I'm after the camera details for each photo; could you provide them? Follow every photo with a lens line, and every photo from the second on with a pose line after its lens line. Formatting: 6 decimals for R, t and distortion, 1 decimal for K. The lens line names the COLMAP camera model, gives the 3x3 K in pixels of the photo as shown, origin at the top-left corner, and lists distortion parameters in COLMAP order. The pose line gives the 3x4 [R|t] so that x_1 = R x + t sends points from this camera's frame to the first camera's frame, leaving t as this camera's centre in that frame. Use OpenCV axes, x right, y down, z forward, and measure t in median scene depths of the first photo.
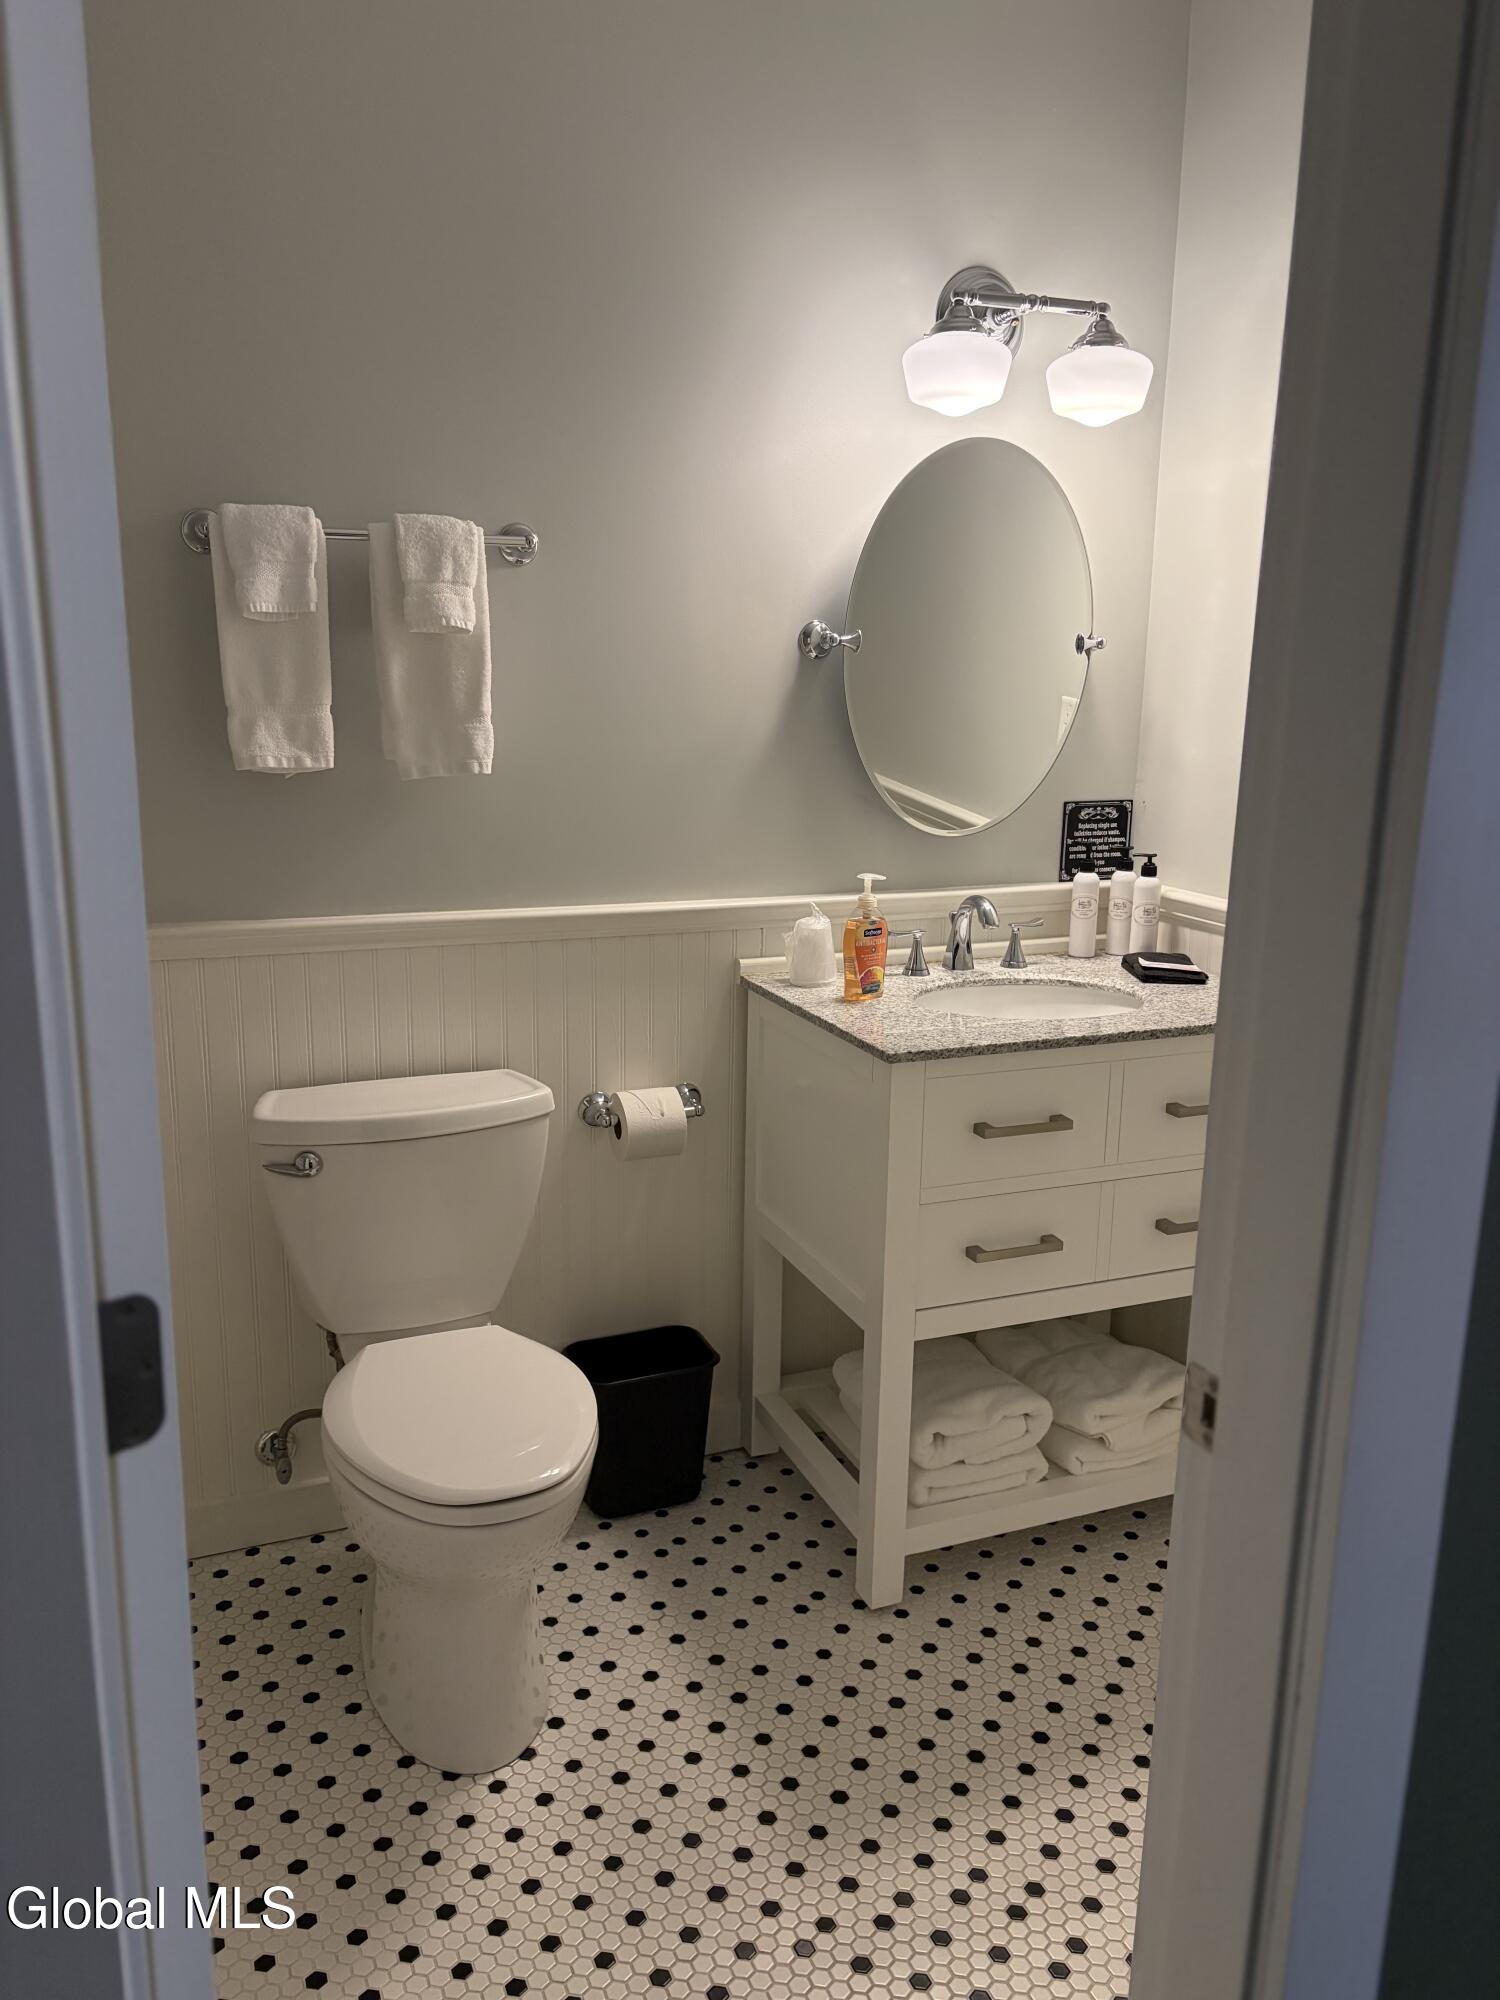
lens RADIAL K [[1526.5, 0, 742.5], [0, 1526.5, 1003.3], [0, 0, 1]] dist [0.058940, -0.044456]
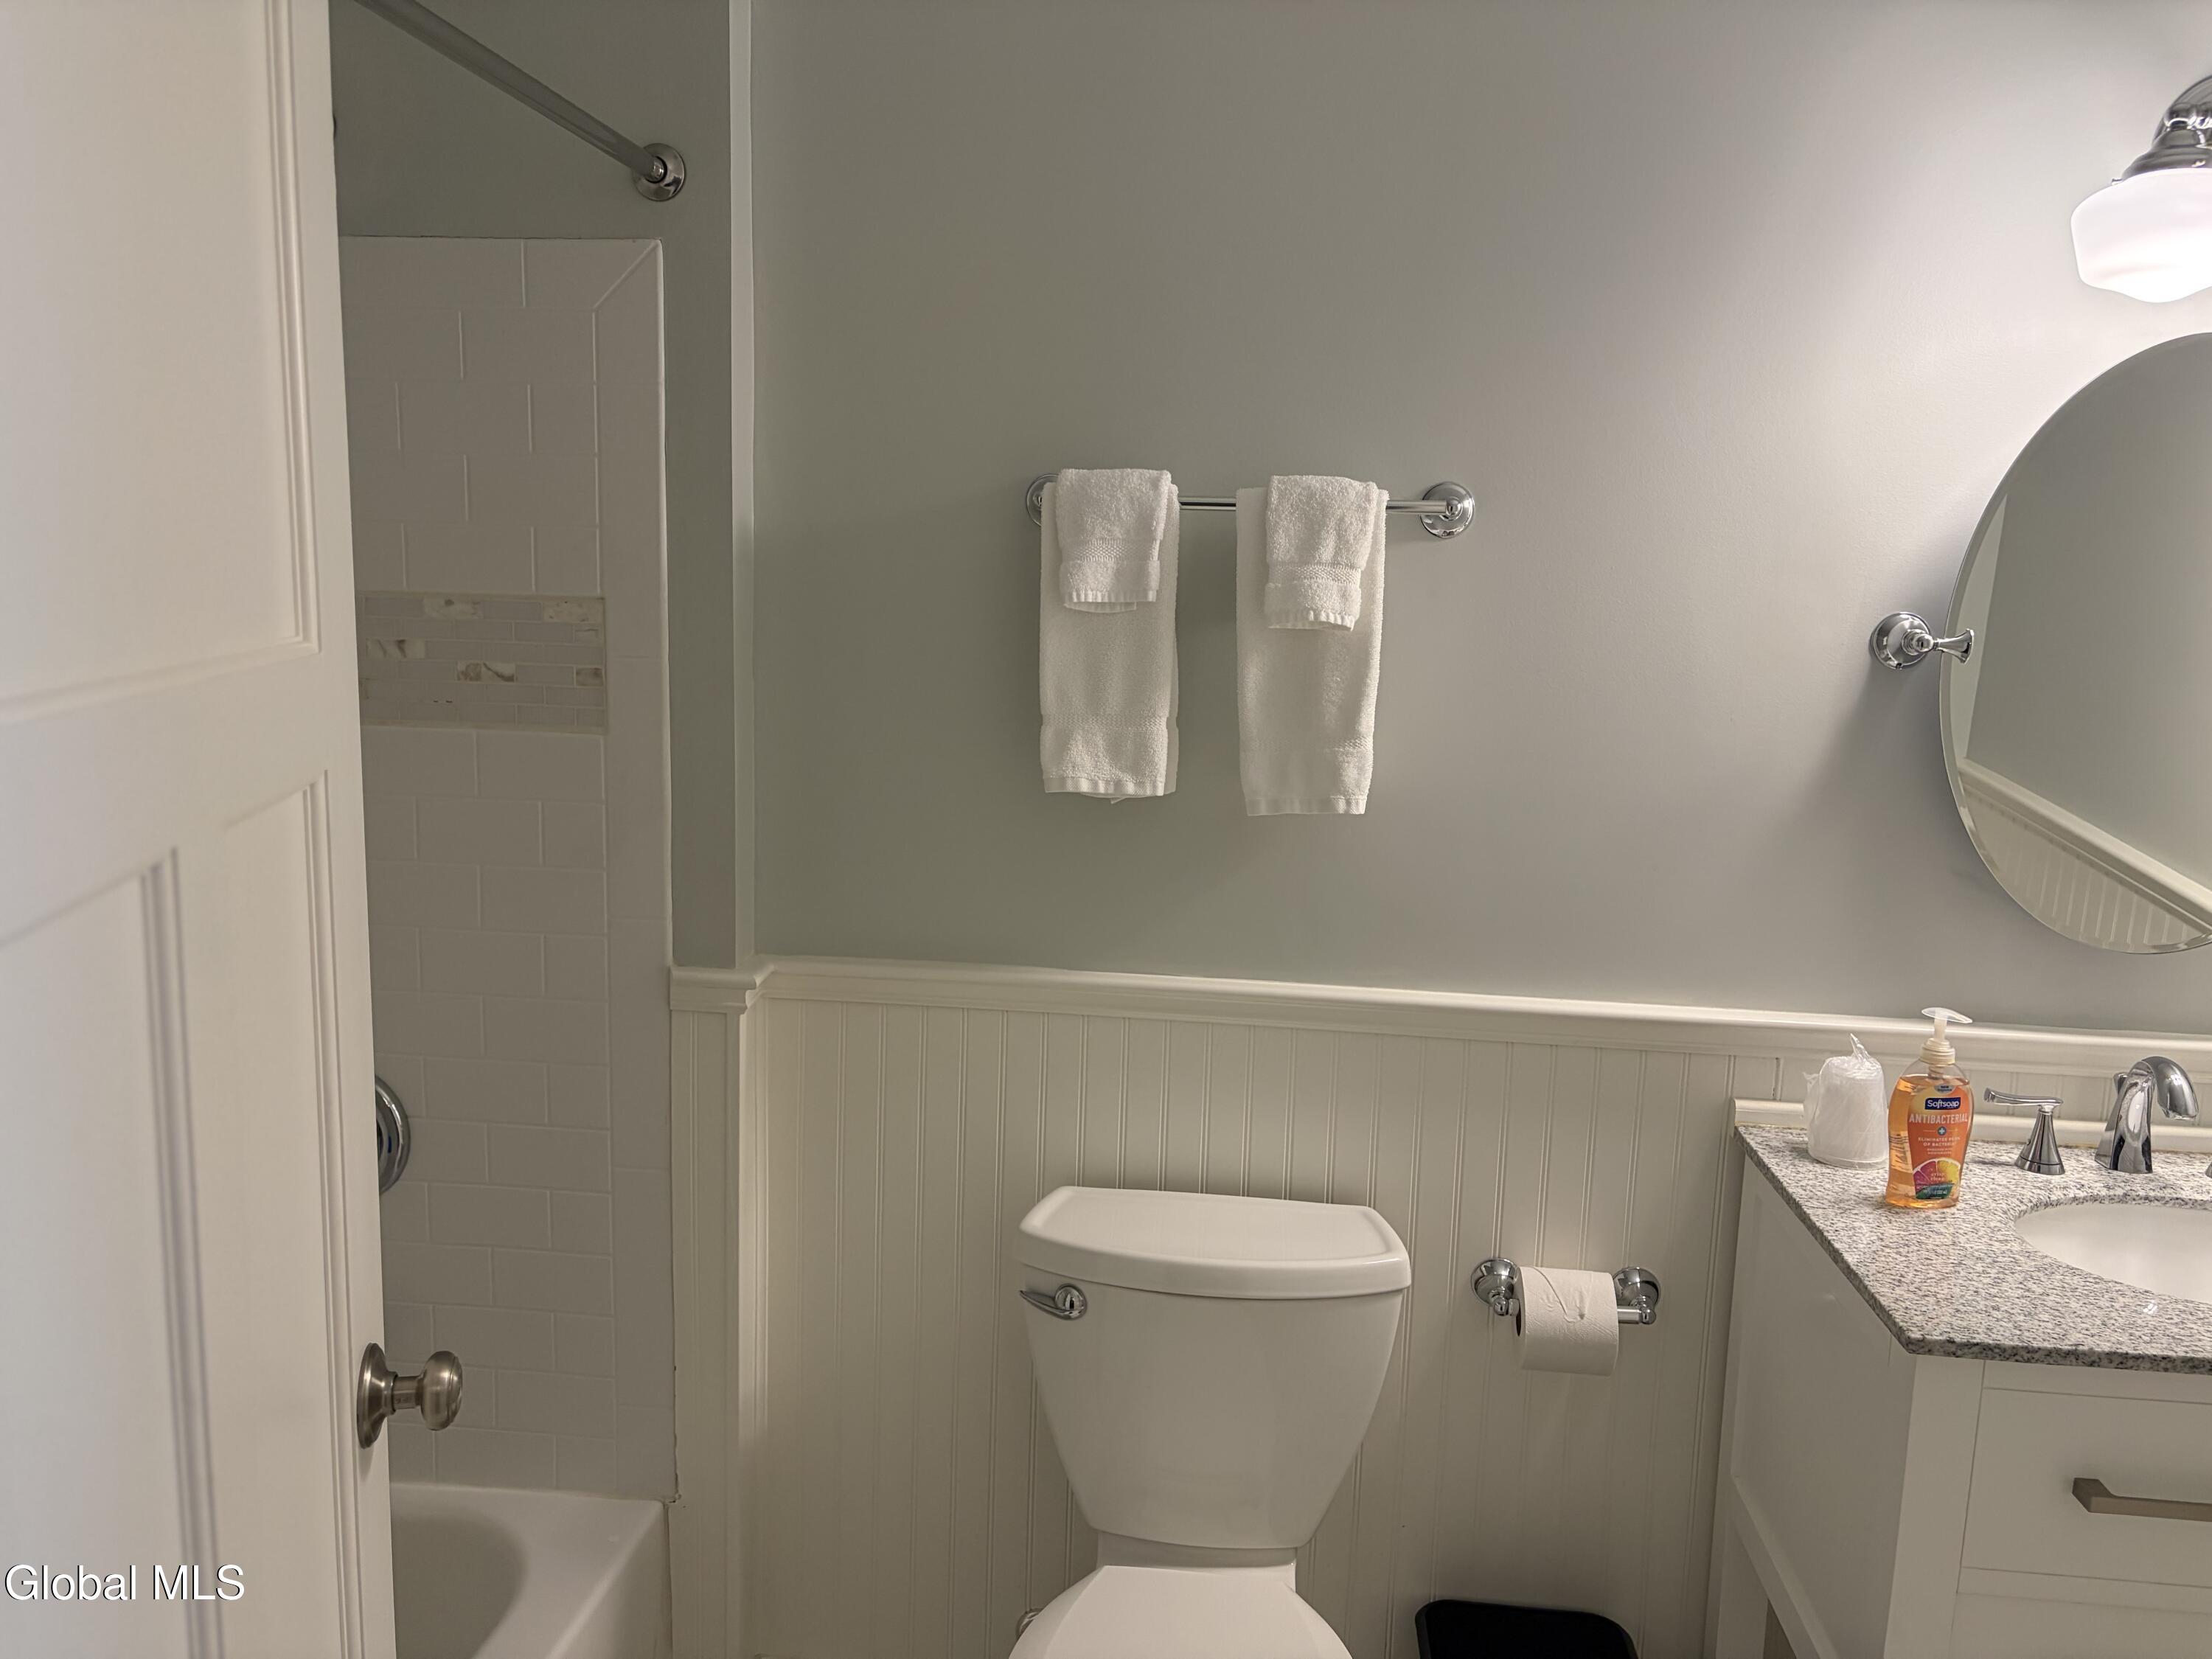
lens RADIAL K [[1688.3, 0, 1110.1], [0, 1688.3, 826.4], [0, 0, 1]] dist [0.058940, -0.044456]
pose [[0.883301, 0.082284, -0.461528, 0.105645], [-0.120348, 0.991284, -0.053599, -0.086910], [0.453095, 0.102888, 0.885505, 0.224922]]
